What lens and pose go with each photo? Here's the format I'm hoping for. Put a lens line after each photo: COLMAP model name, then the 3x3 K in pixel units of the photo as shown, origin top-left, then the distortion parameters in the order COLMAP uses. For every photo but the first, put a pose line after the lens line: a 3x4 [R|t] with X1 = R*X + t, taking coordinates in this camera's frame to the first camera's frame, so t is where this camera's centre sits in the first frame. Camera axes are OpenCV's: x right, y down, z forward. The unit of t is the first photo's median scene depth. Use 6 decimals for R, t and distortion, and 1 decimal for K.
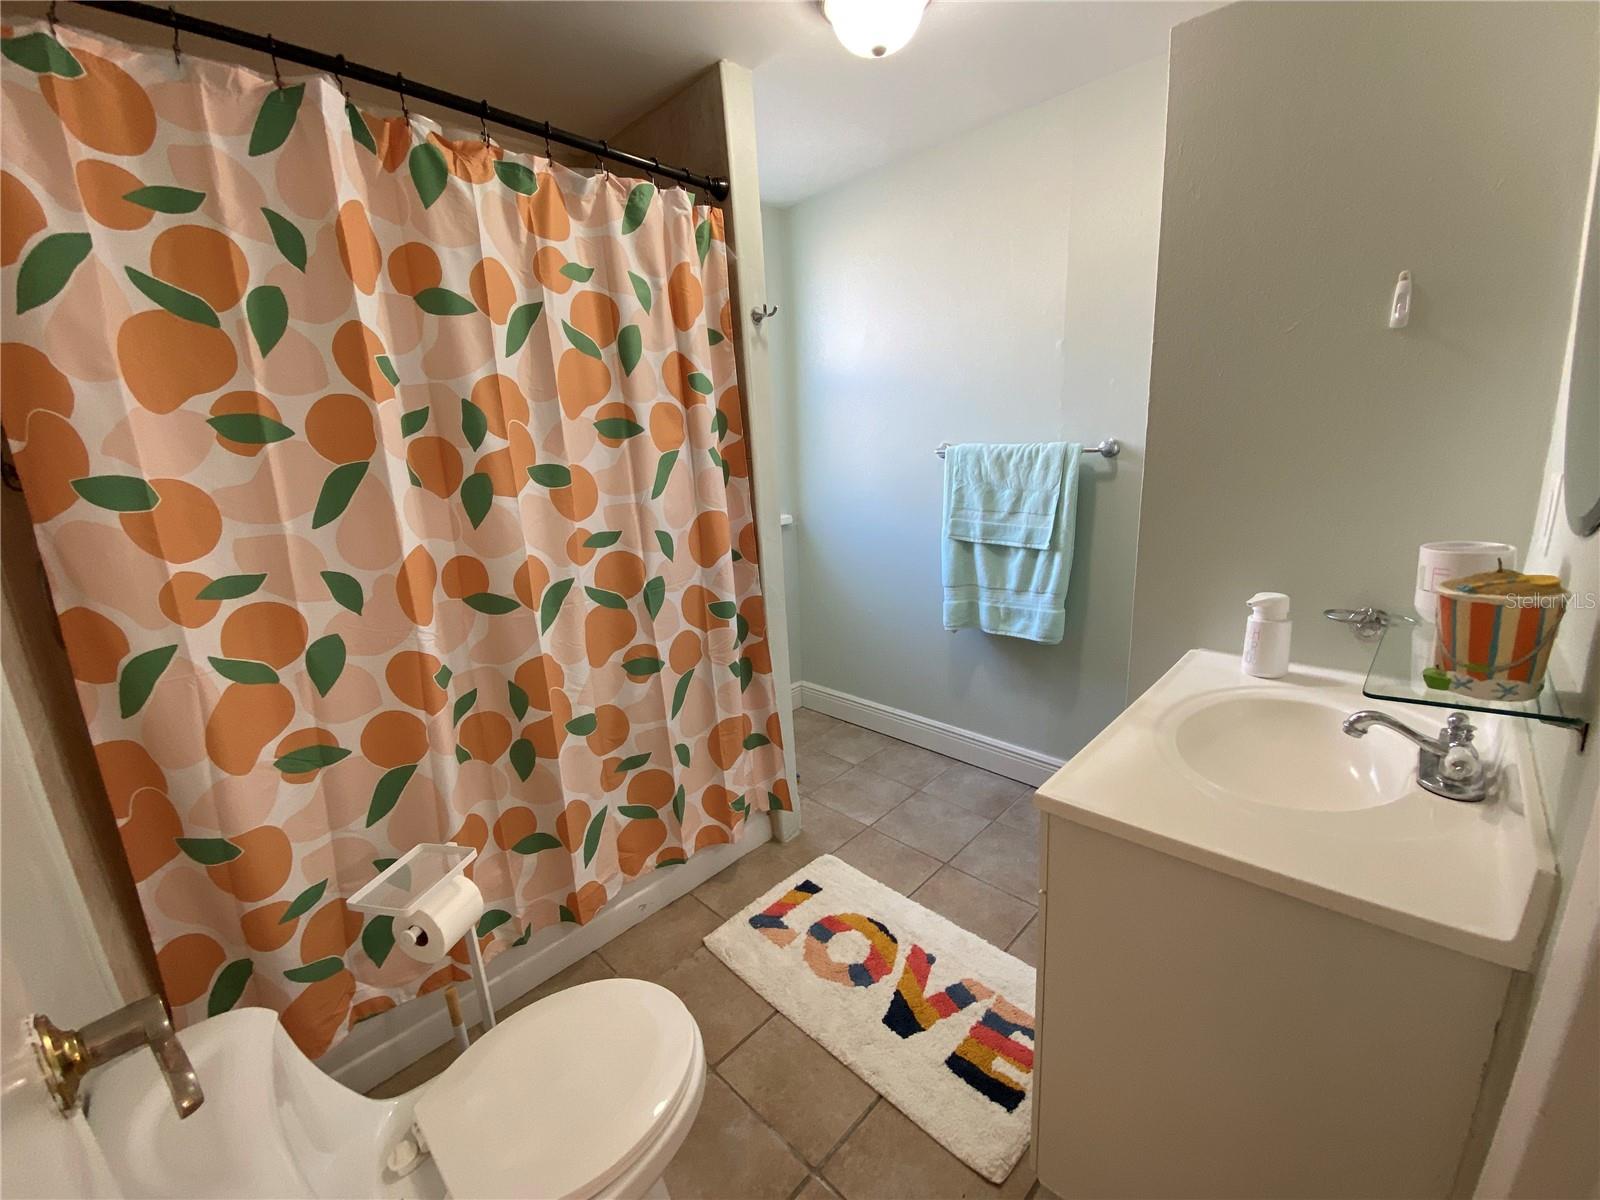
lens RADIAL K [[644.3, 0, 792.4], [0, 644.3, 603.8], [0, 0, 1]] dist [-0.000852, -0.009534]
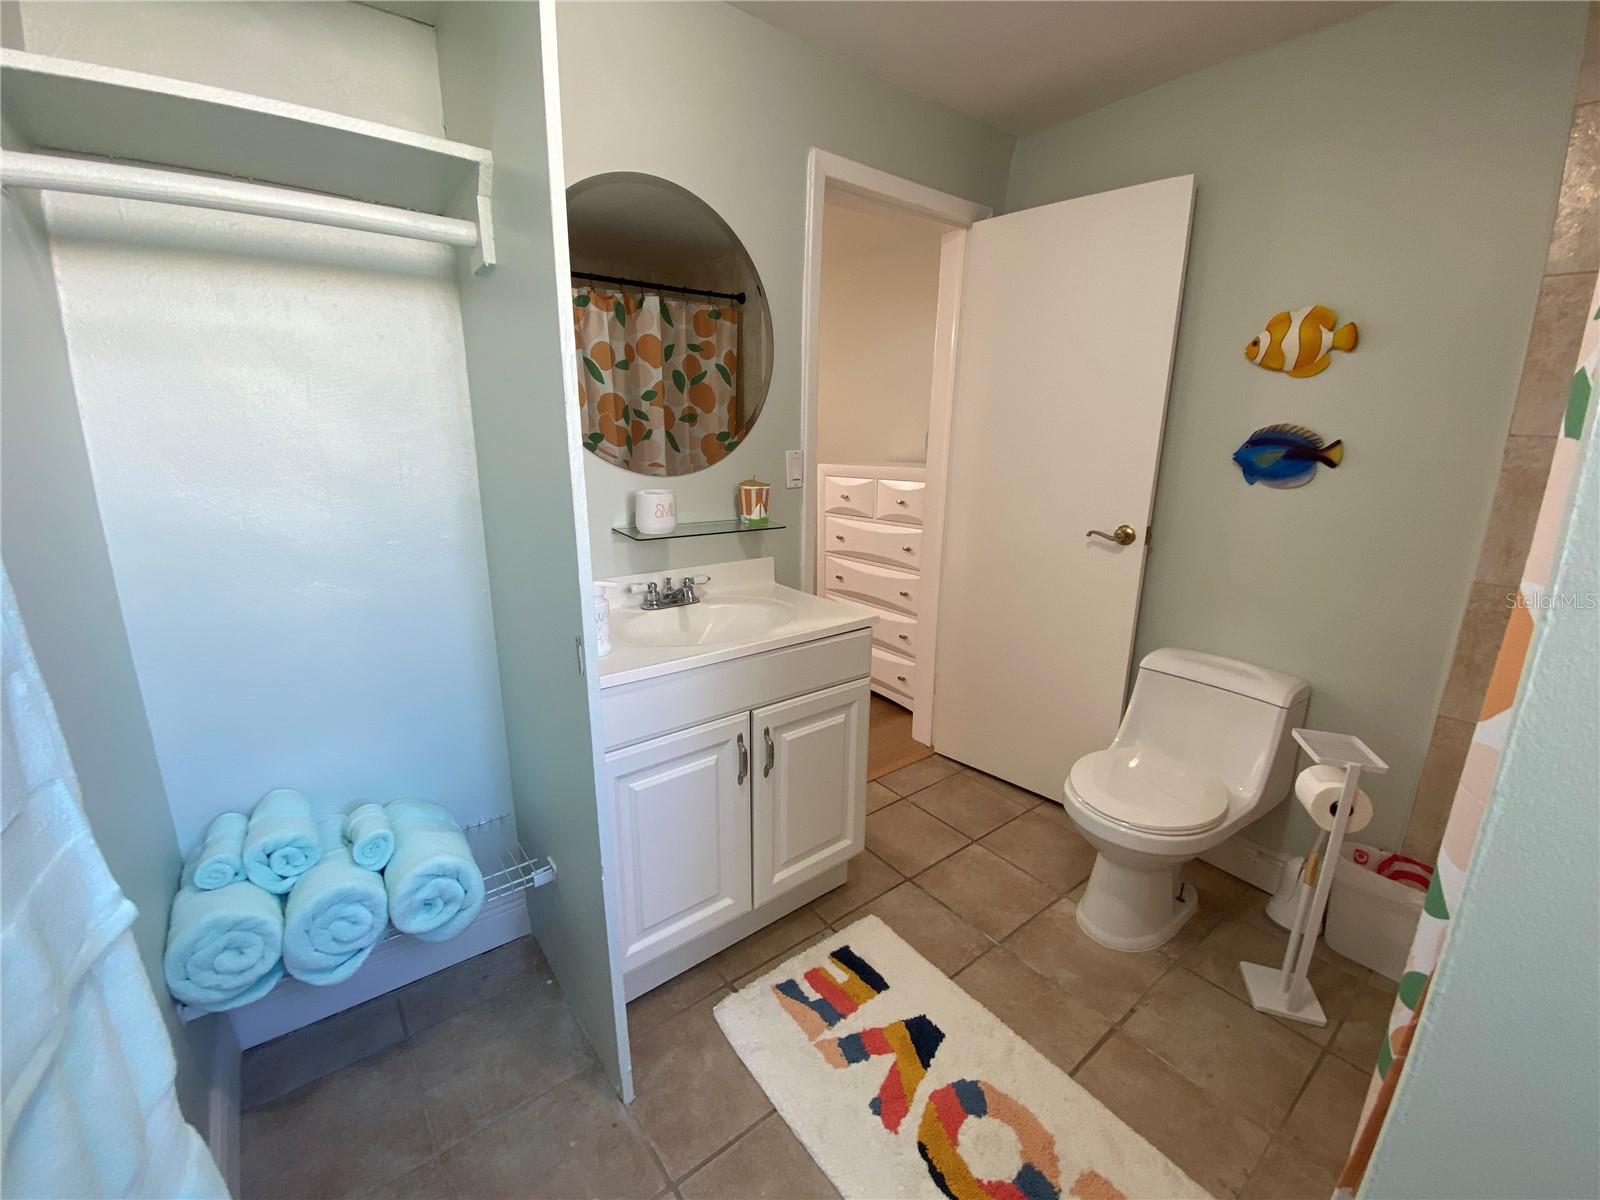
lens RADIAL K [[644.3, 0, 790.2], [0, 644.3, 596.2], [0, 0, 1]] dist [-0.000852, -0.009534]
pose [[-0.990577, 0.011459, 0.136477, 0.244844], [0.071616, 0.892738, 0.444848, -0.386249], [-0.116741, 0.450430, -0.885146, 1.678284]]
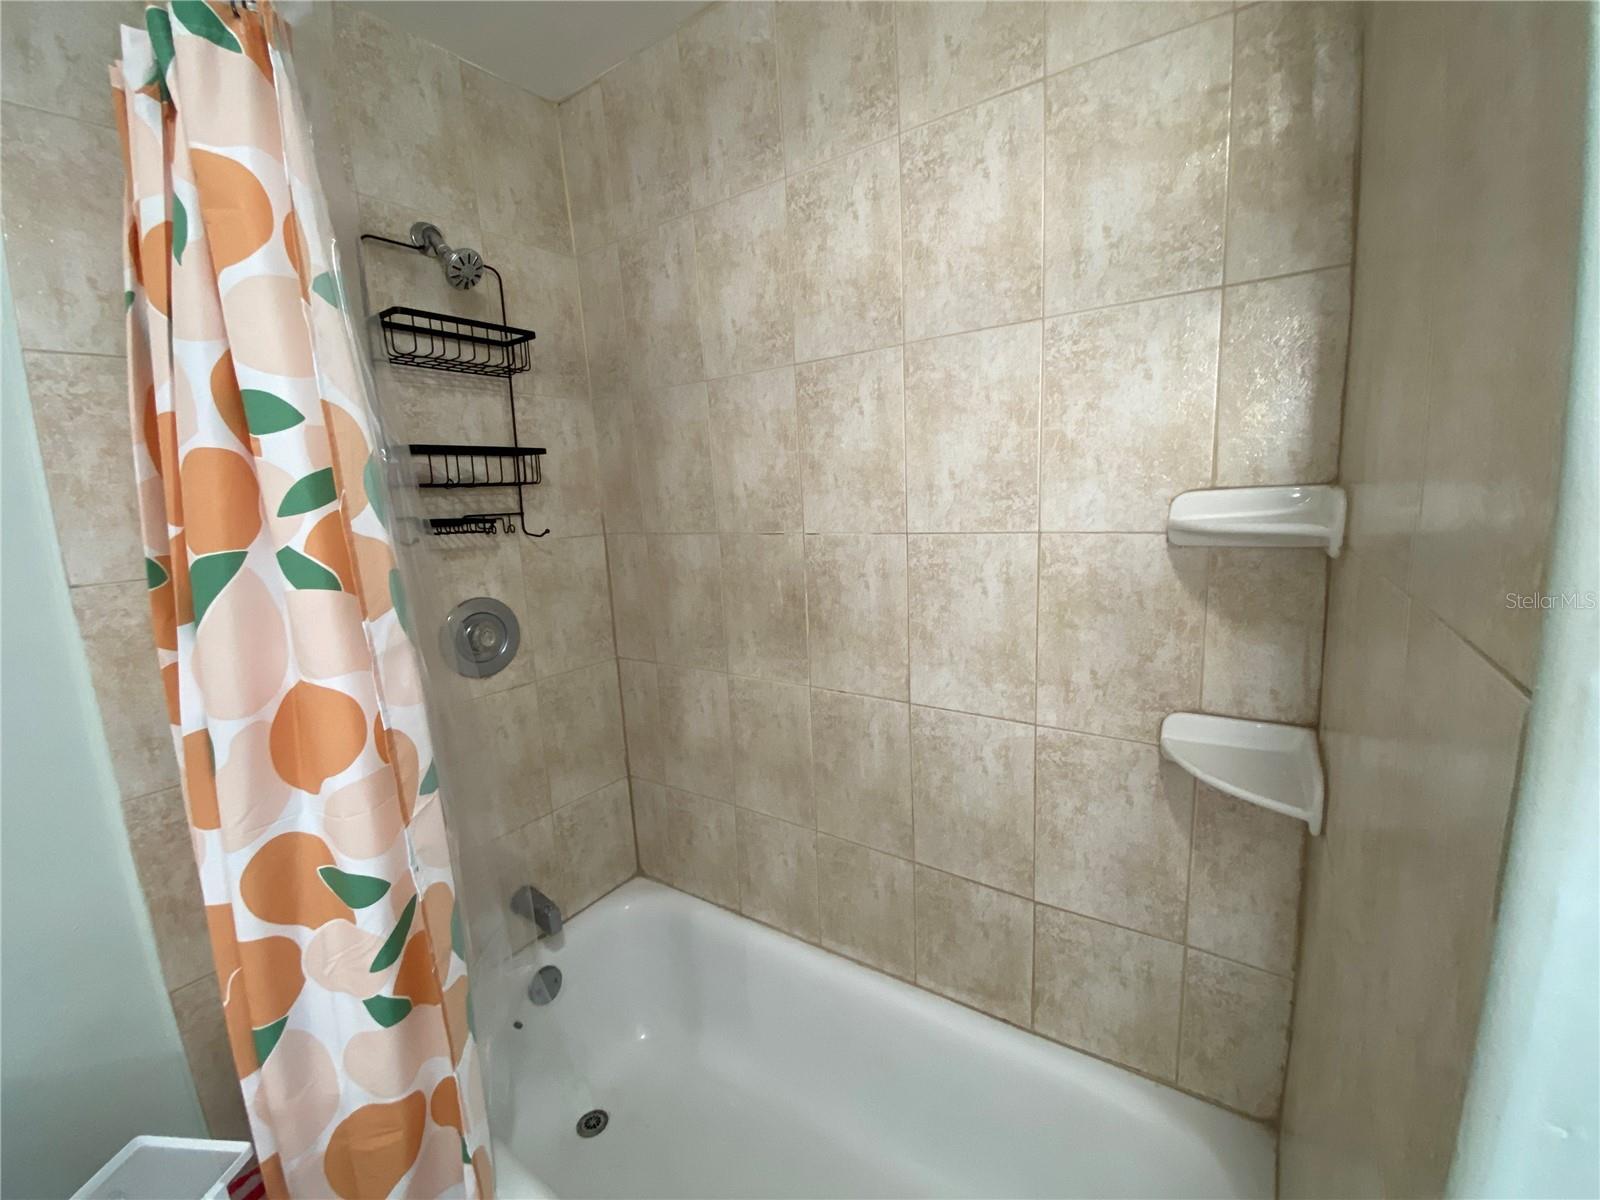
lens RADIAL K [[646.8, 0, 798.9], [0, 646.8, 603.5], [0, 0, 1]] dist [-0.002886, -0.007470]
pose [[0.177732, 0.212507, -0.960860, 0.027459], [-0.188866, 0.965620, 0.178626, -0.332201], [0.965785, 0.149726, 0.211757, 1.157726]]
